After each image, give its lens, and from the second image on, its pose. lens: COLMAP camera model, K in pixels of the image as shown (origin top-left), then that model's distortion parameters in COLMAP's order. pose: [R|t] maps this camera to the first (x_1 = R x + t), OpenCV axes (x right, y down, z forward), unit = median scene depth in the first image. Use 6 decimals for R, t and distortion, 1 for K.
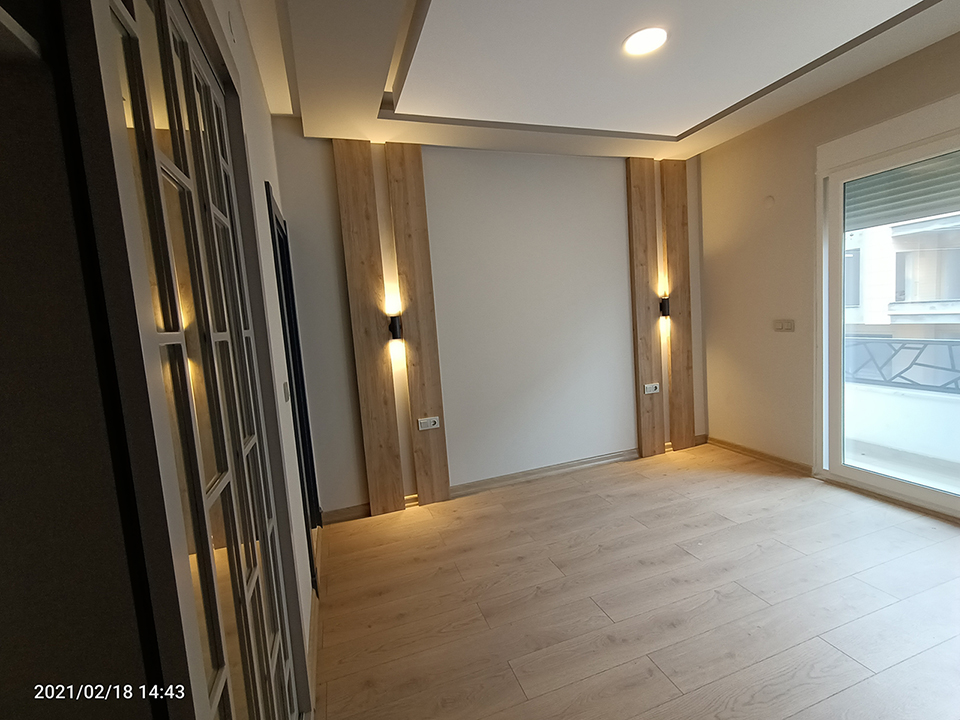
lens RADIAL K [[438.9, 0, 483.2], [0, 438.9, 355.8], [0, 0, 1]] dist [-0.001565, -0.000417]
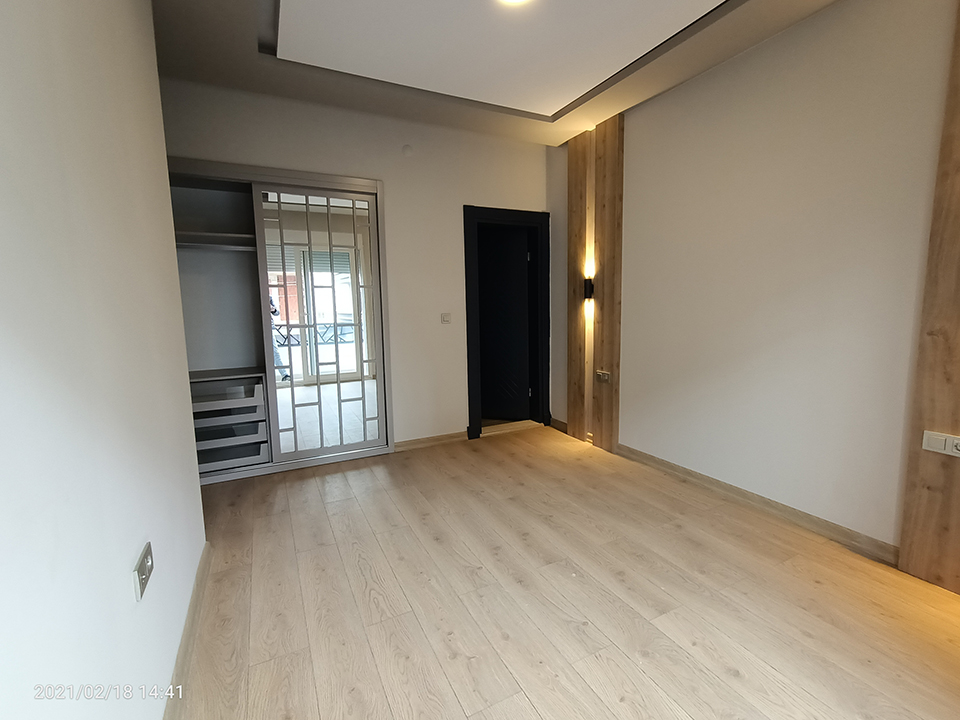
lens RADIAL K [[438.9, 0, 483.2], [0, 438.9, 355.8], [0, 0, 1]] dist [-0.001565, -0.000417]
pose [[0.131844, 0.188511, -0.973181, 0.942030], [-0.084226, 0.980331, 0.178485, -0.074052], [0.987686, 0.058435, 0.145129, 0.557438]]
